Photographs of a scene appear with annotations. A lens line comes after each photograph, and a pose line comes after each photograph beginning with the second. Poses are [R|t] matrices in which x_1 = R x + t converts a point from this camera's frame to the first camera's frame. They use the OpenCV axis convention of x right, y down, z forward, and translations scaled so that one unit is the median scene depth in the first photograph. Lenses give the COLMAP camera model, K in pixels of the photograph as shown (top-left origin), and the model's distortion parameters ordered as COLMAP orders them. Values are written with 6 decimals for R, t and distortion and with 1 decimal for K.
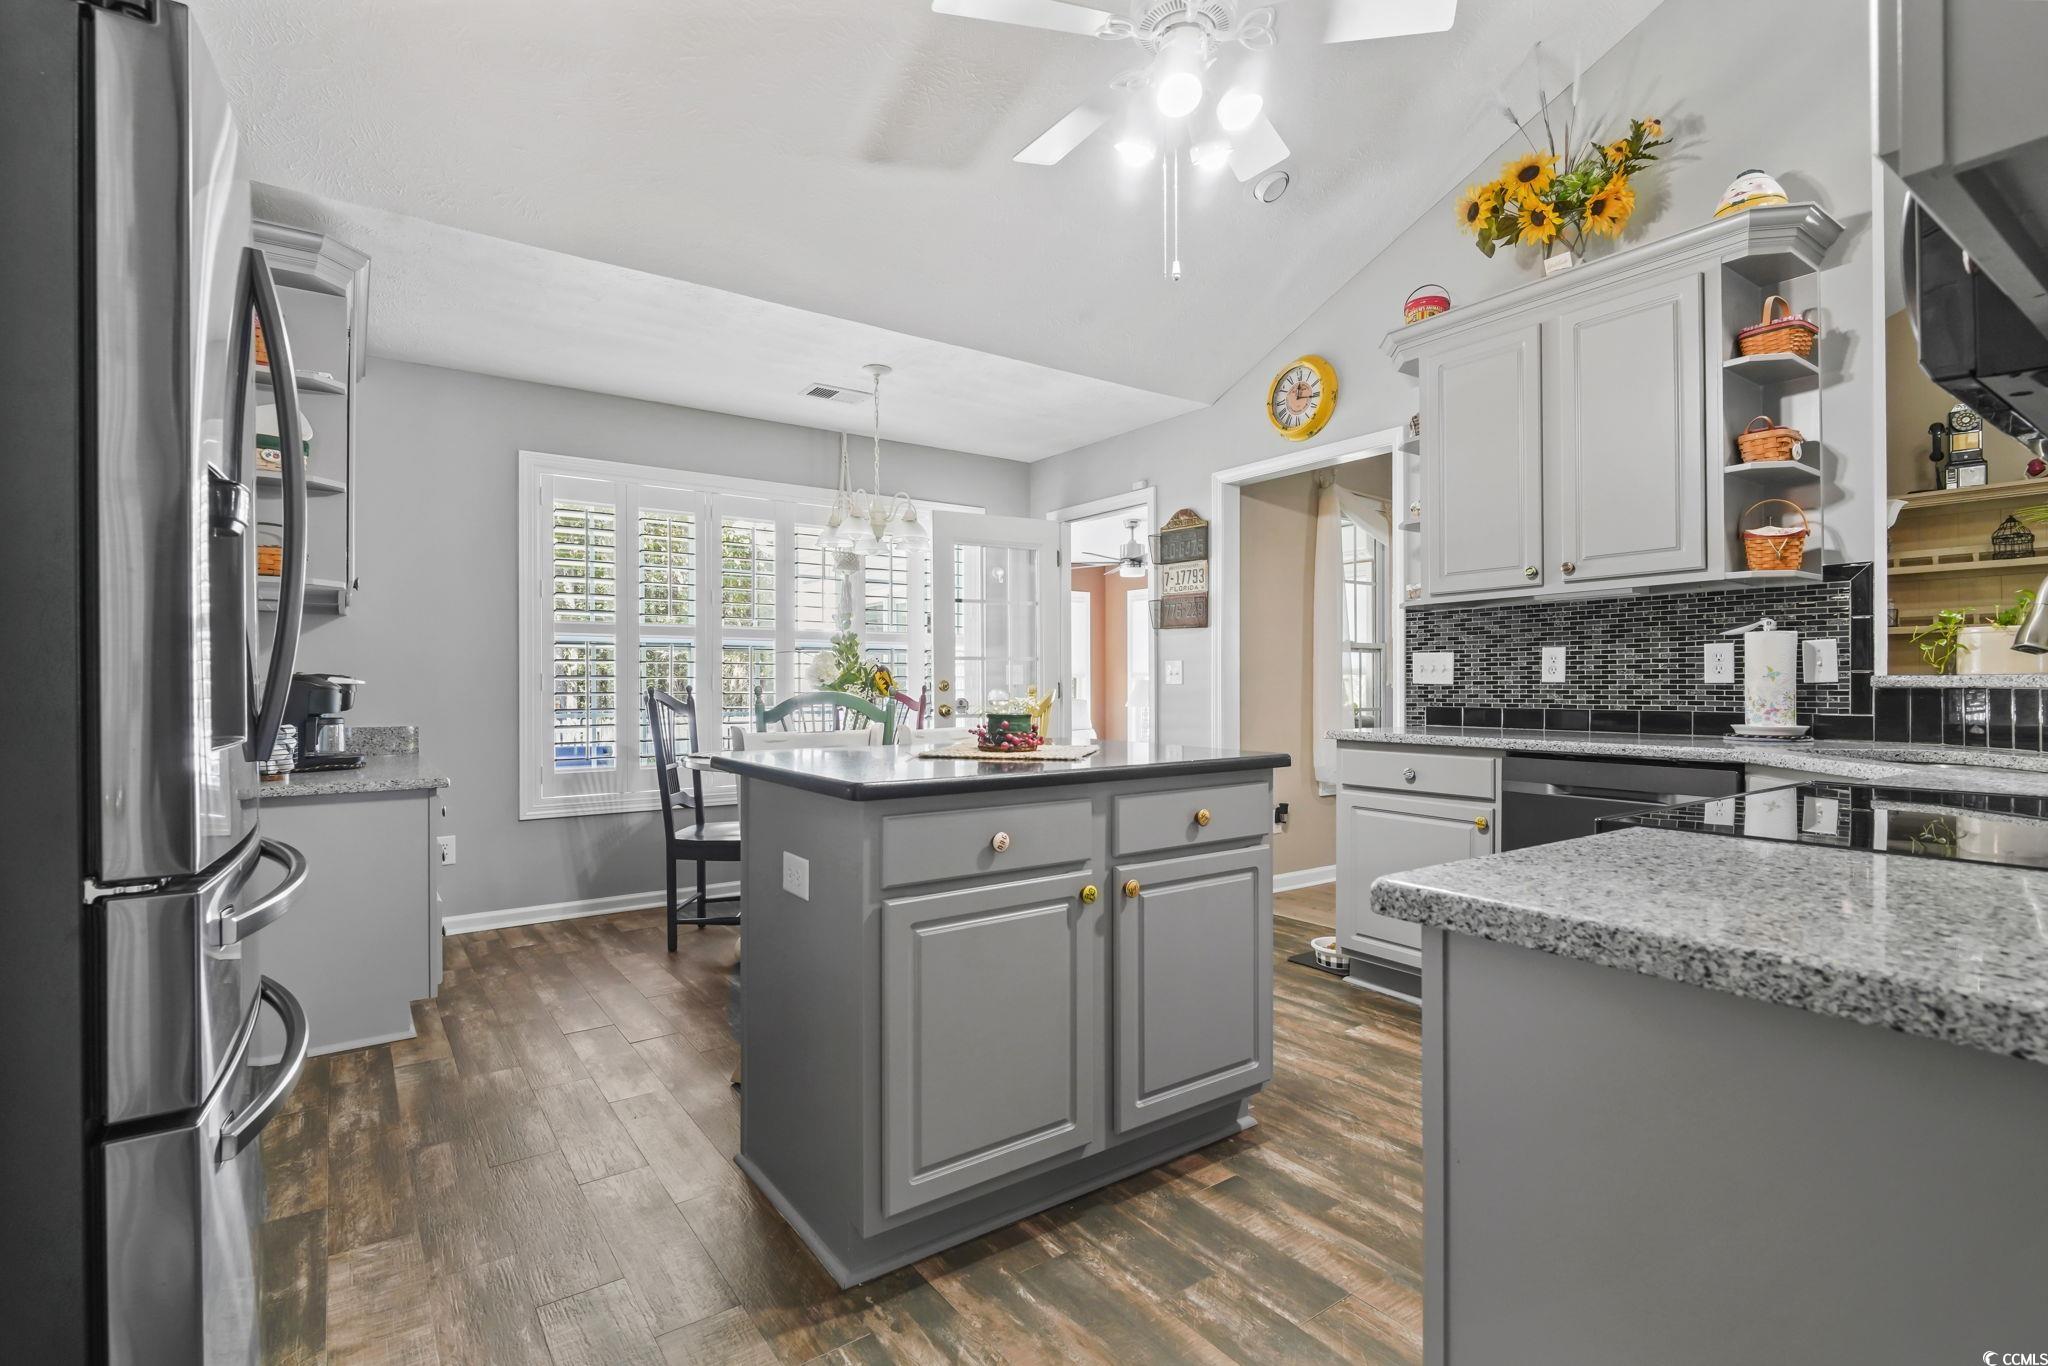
lens RADIAL K [[962.5, 0, 1031.0], [0, 962.5, 682.1], [0, 0, 1]] dist [-0.005120, 0.000080]
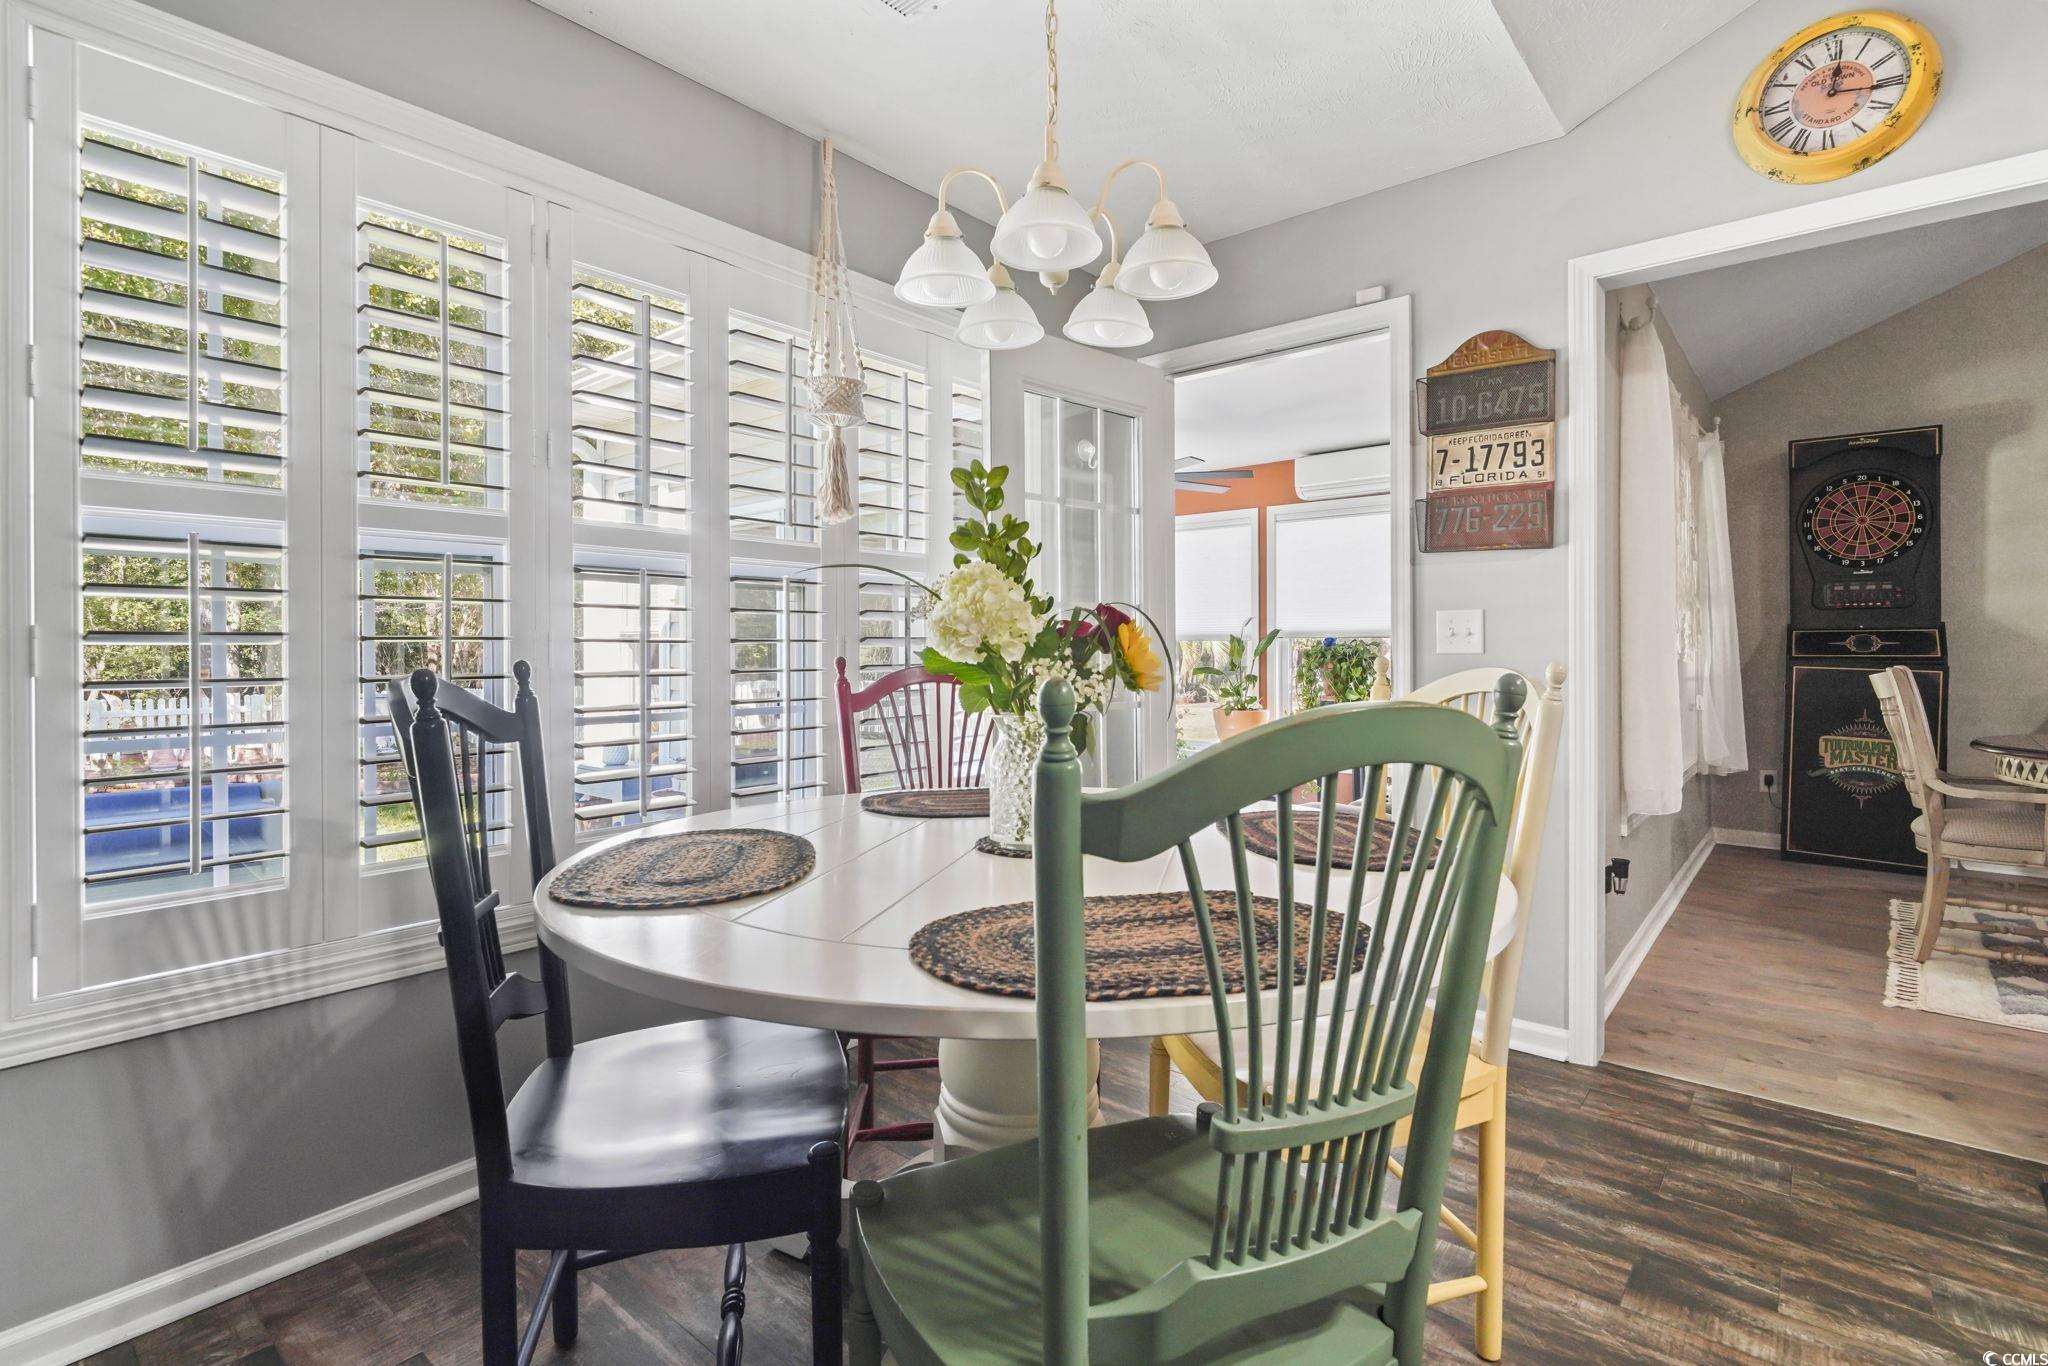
lens RADIAL K [[962.5, 0, 1020.1], [0, 962.5, 646.5], [0, 0, 1]] dist [-0.005120, 0.000080]
pose [[0.970693, 0.000511, 0.240322, -0.242515], [-0.001700, 0.999987, 0.004740, -0.003577], [-0.240316, -0.005009, 0.970682, 0.563529]]
